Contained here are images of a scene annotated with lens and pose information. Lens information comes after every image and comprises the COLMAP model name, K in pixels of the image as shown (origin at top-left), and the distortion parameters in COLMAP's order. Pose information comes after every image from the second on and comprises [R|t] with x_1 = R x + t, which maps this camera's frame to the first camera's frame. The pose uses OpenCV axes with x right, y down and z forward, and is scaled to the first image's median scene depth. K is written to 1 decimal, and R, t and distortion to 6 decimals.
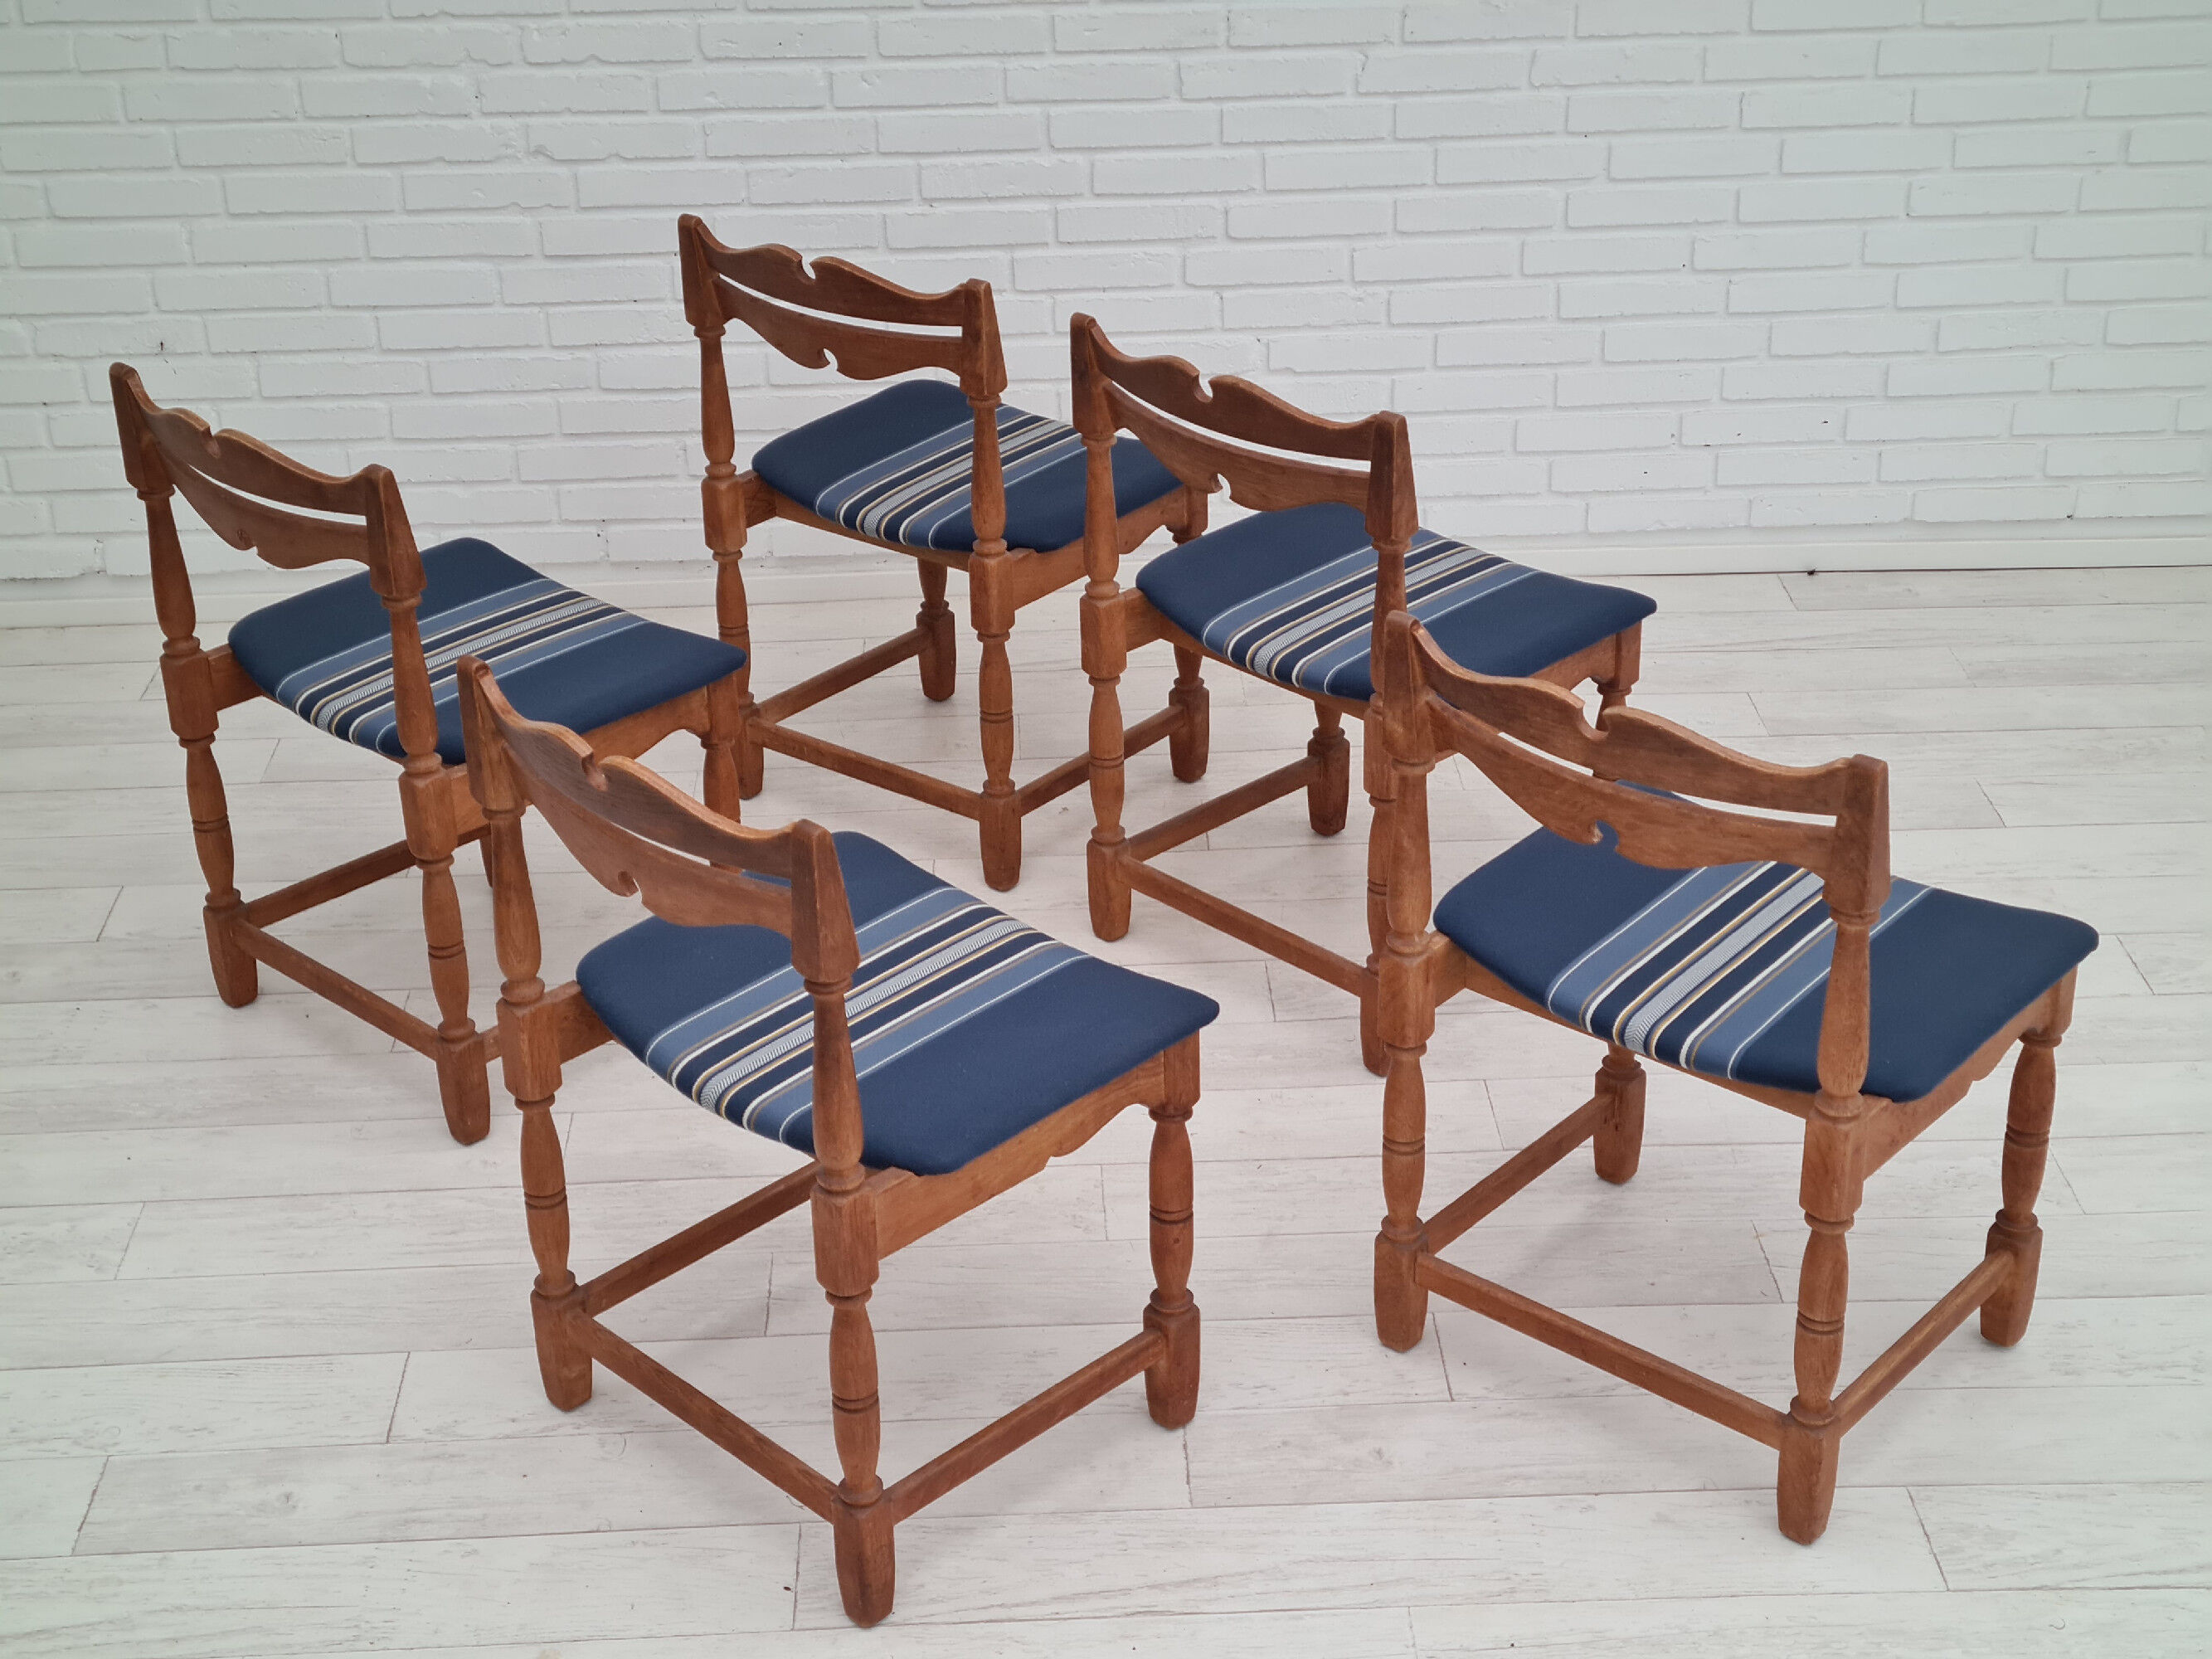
lens RADIAL K [[3340.7, 0, 1101.7], [0, 3340.7, 832.3], [0, 0, 1]] dist [0.068246, 0.000000]
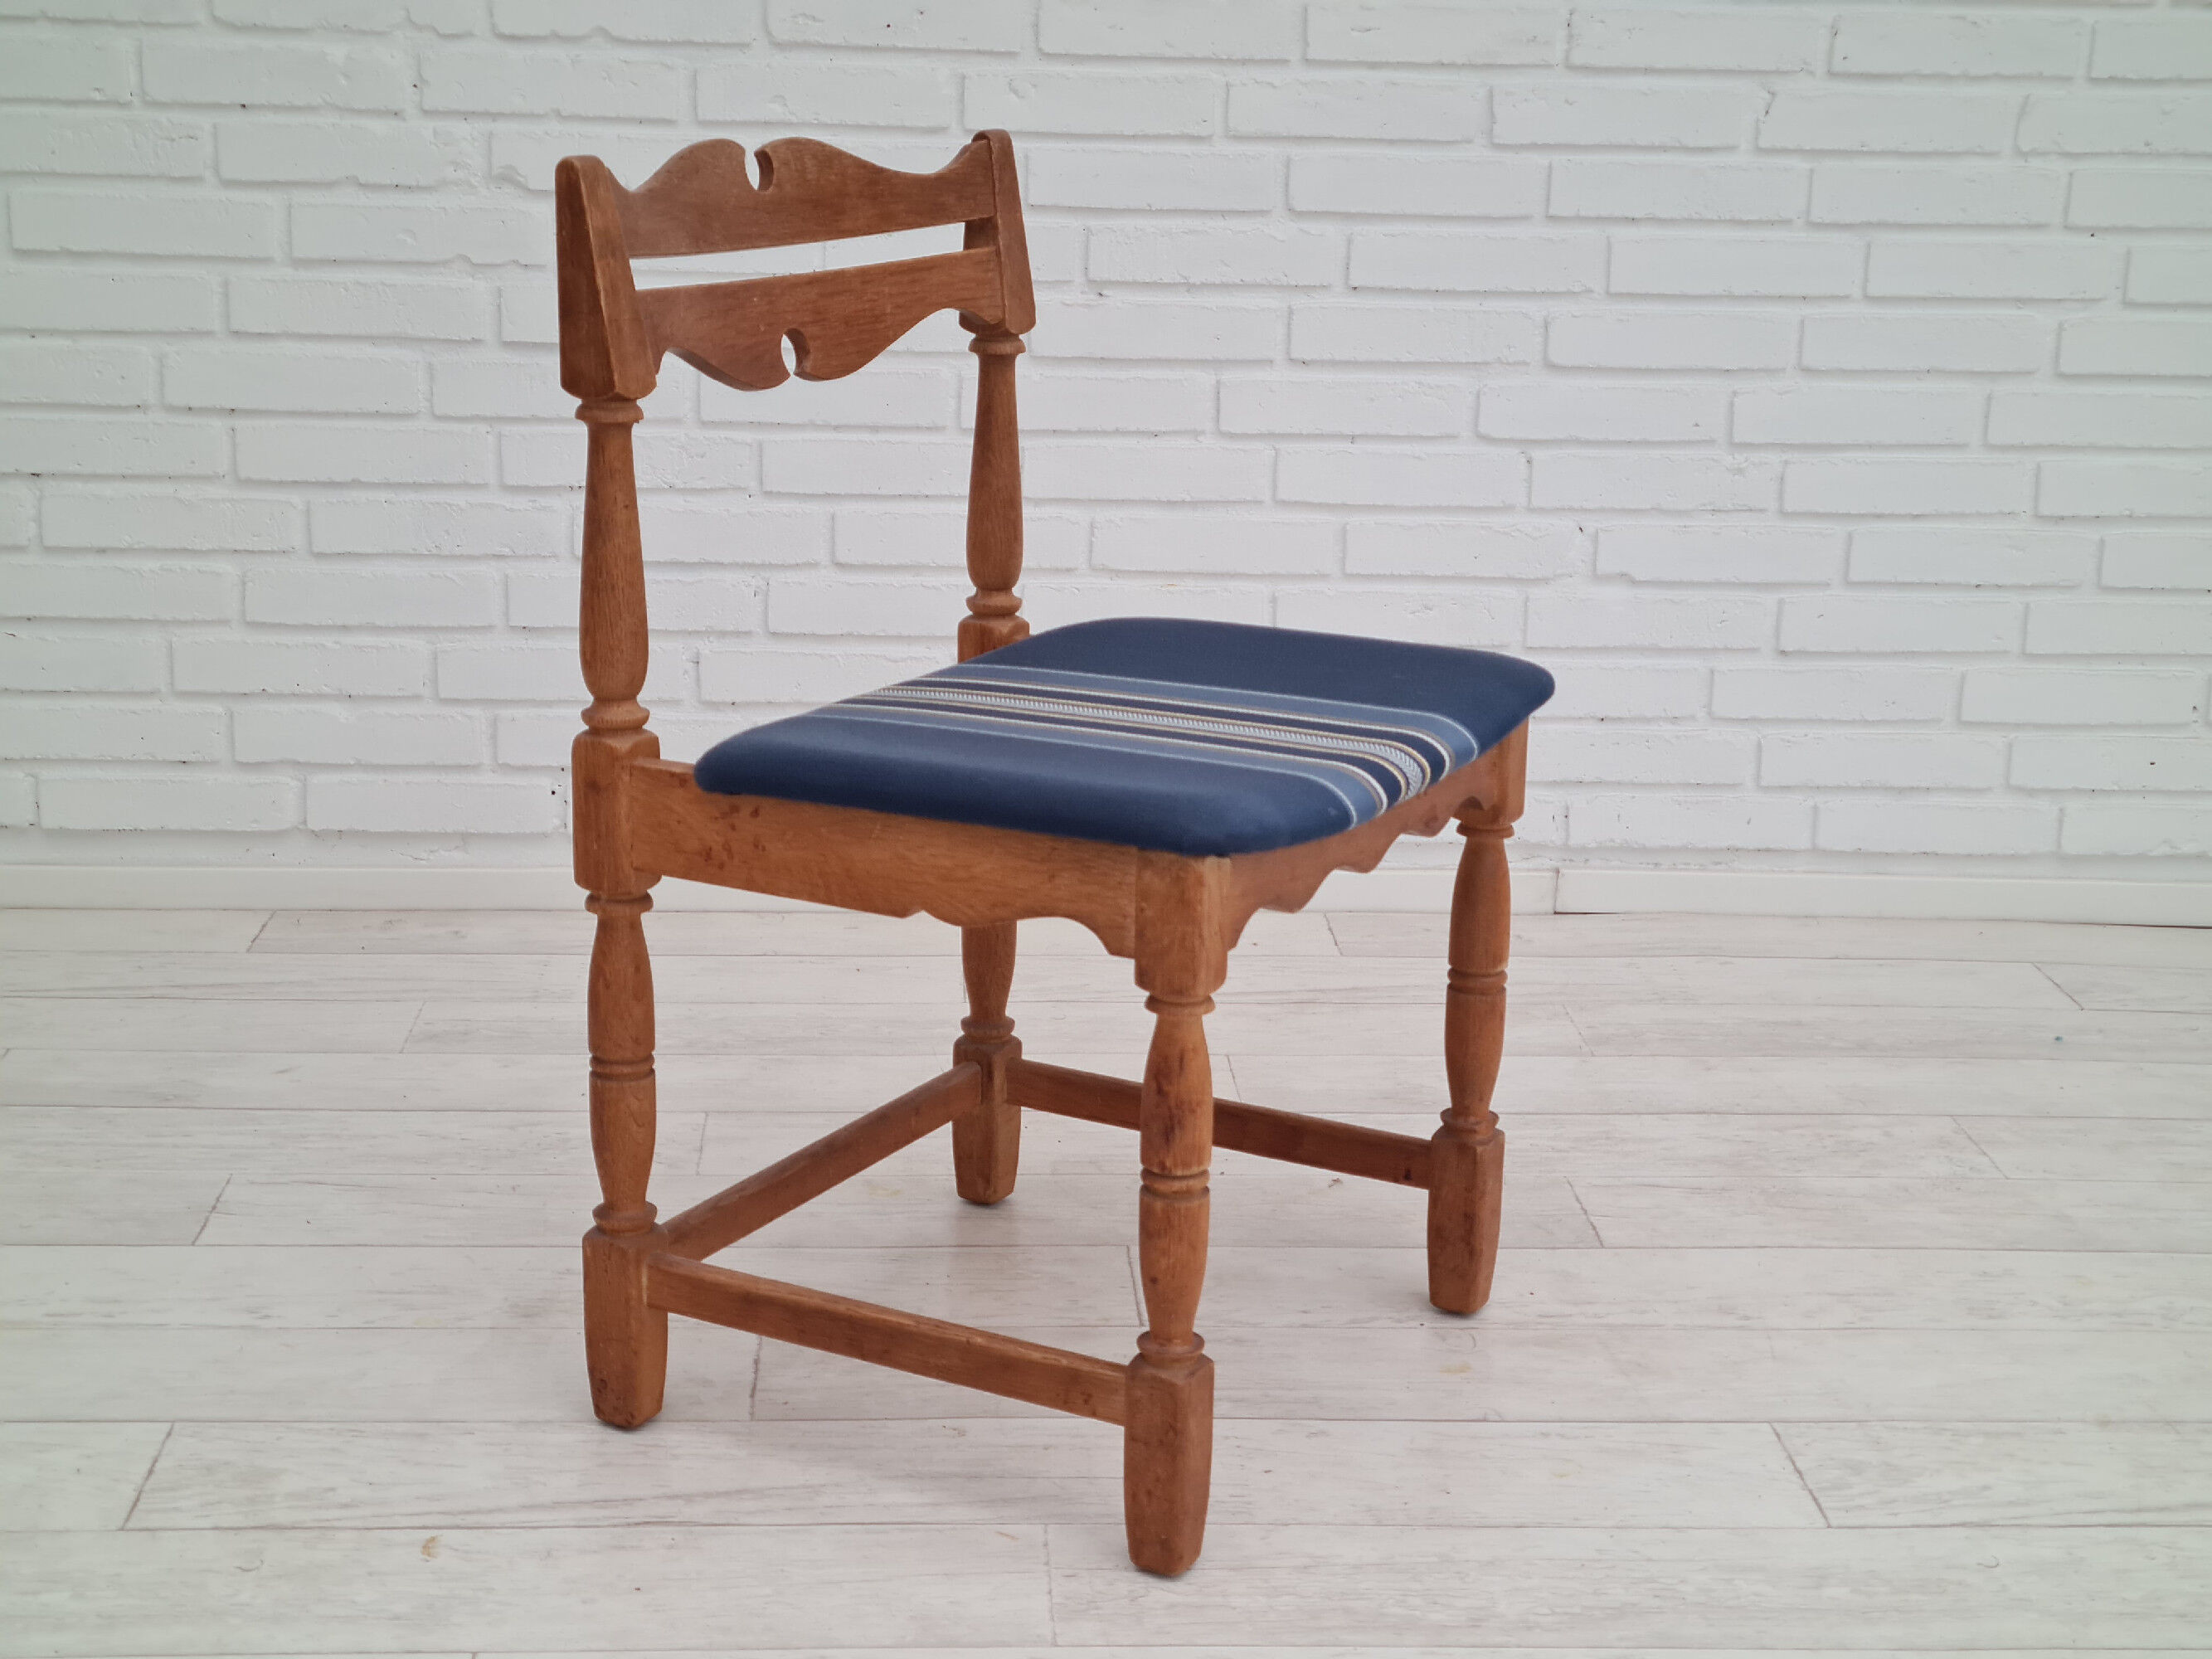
lens RADIAL K [[3340.7, 0, 1098.0], [0, 3340.7, 848.6], [0, 0, 1]] dist [0.068246, 0.000000]
pose [[0.998755, 0.038843, 0.031291, -0.067864], [-0.031813, 0.979246, -0.200163, 0.050292], [-0.038416, 0.198918, 0.979263, 0.382157]]
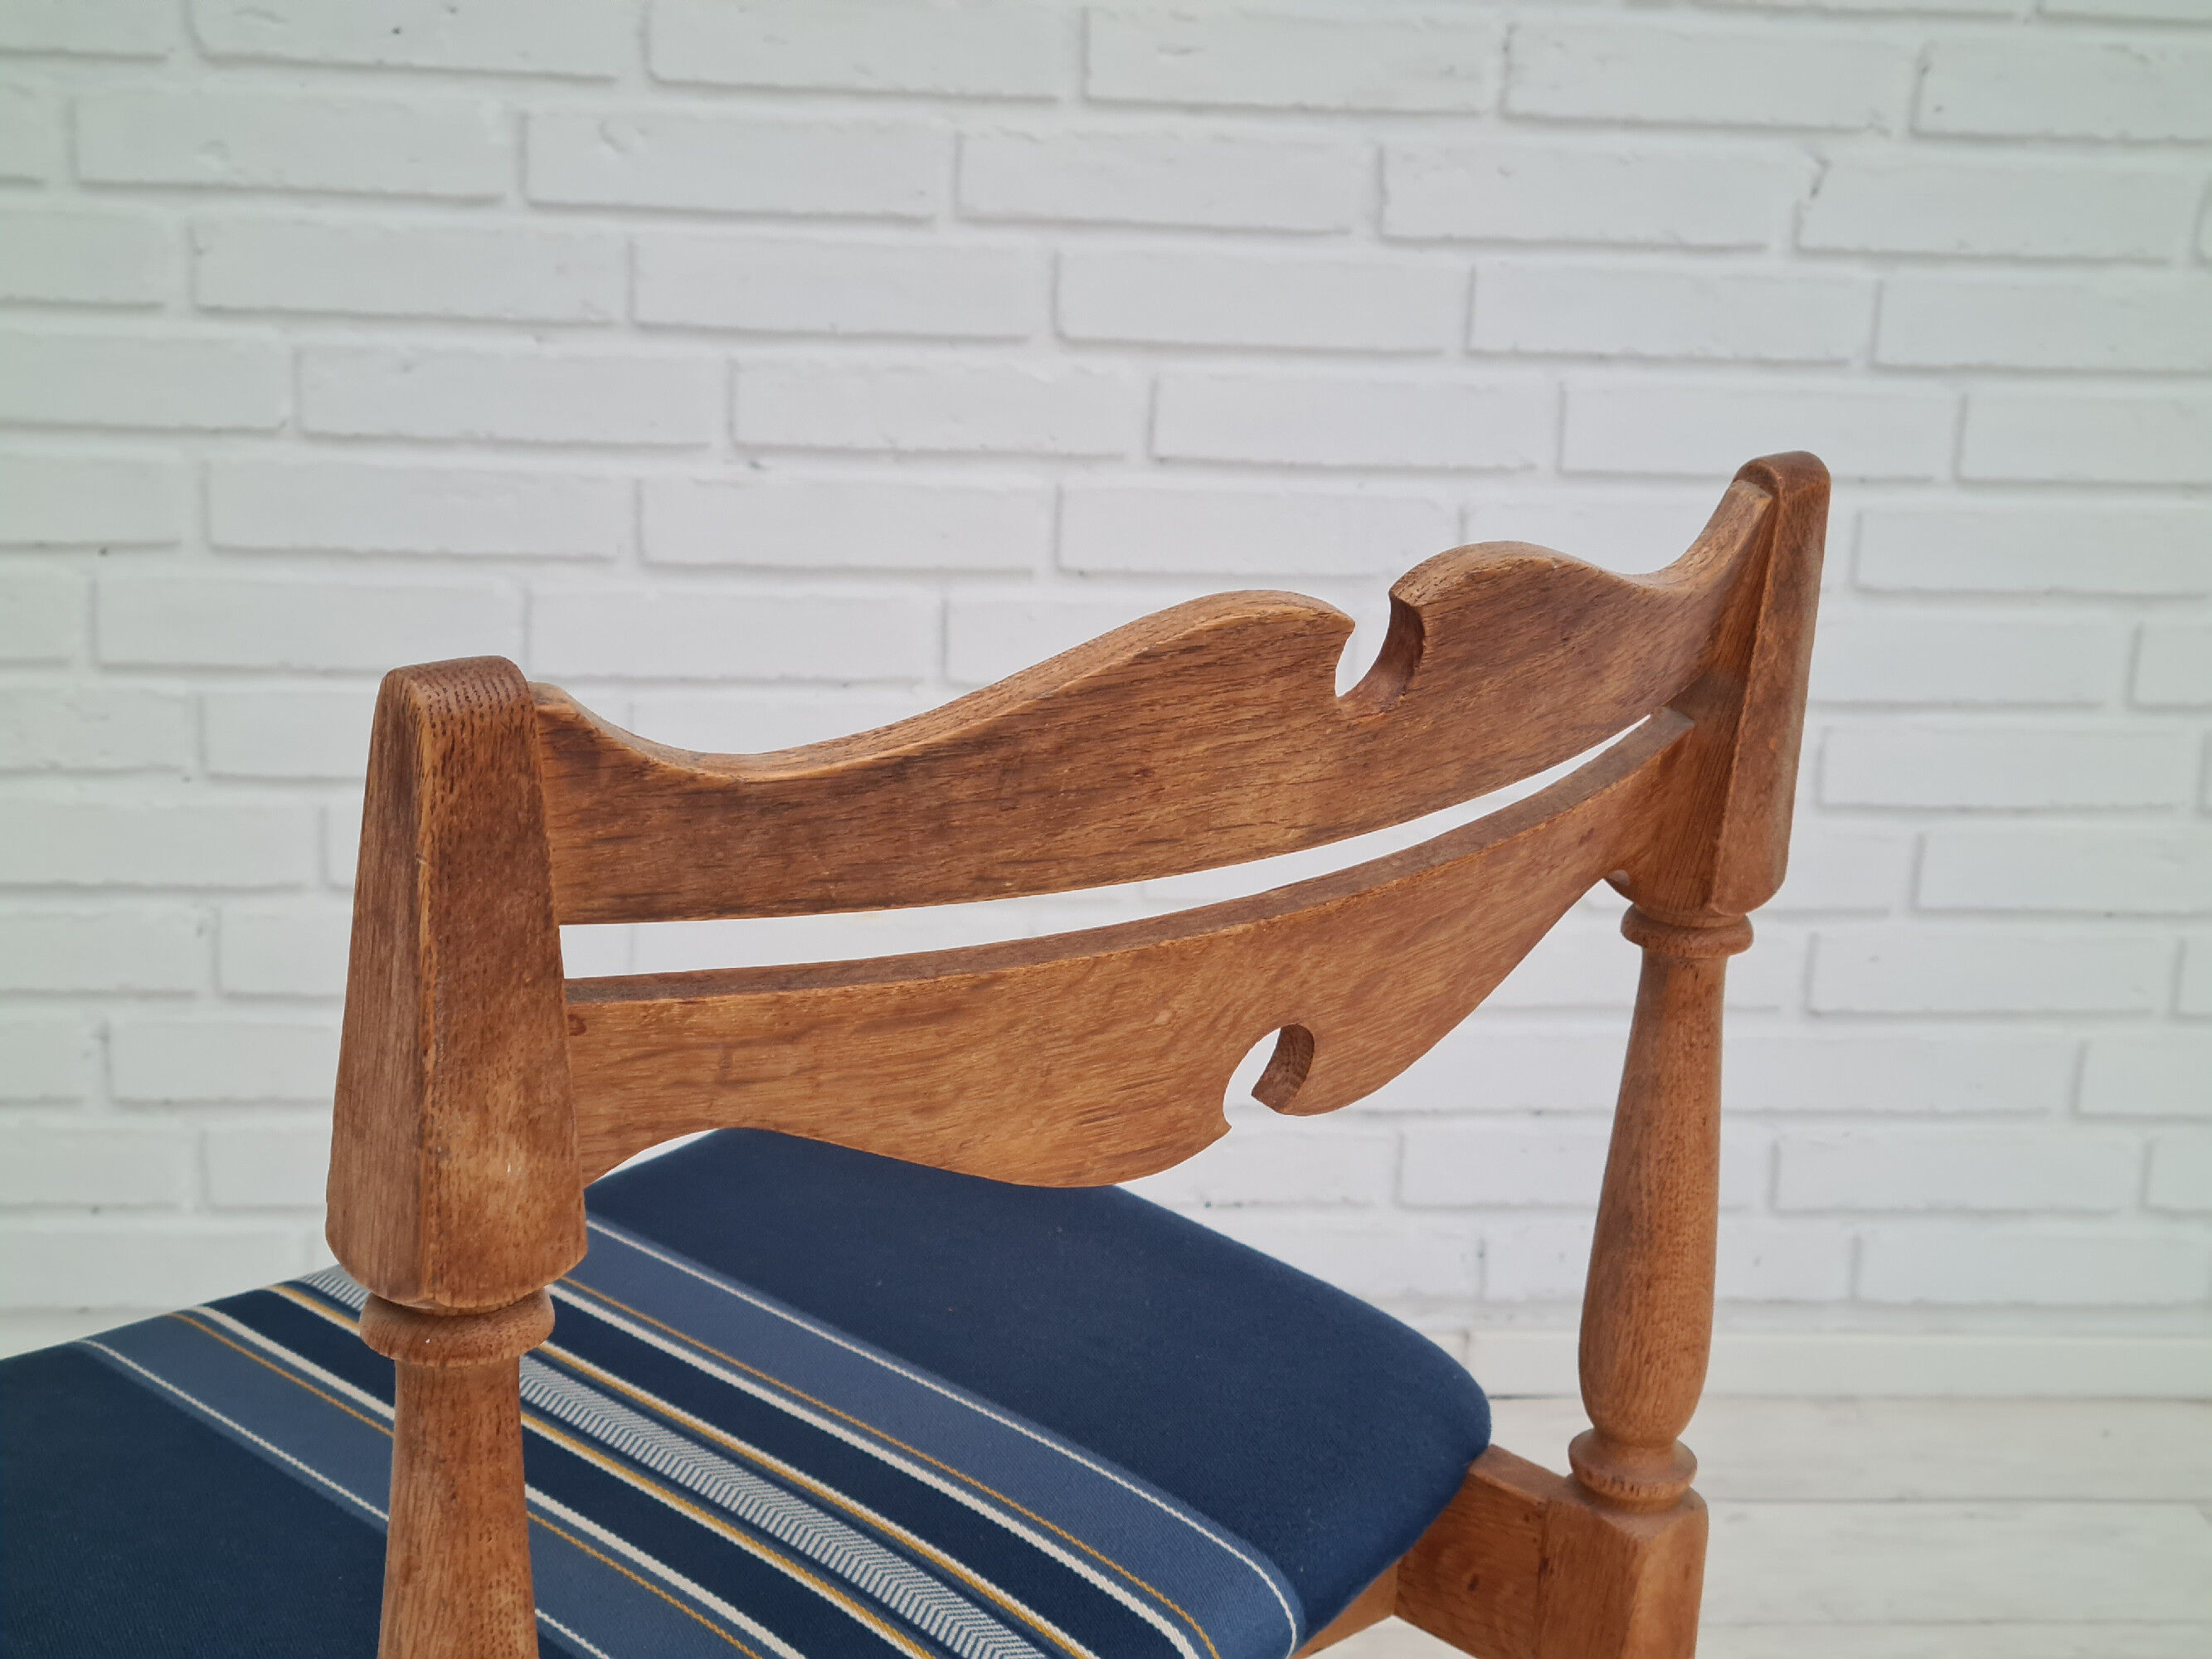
lens RADIAL K [[3340.7, 0, 1082.9], [0, 3340.7, 827.7], [0, 0, 1]] dist [0.068246, 0.000000]
pose [[0.994959, 0.042344, 0.090904, -0.046535], [-0.025385, 0.983304, -0.180190, -0.071571], [-0.097017, 0.176974, 0.979422, 0.607355]]
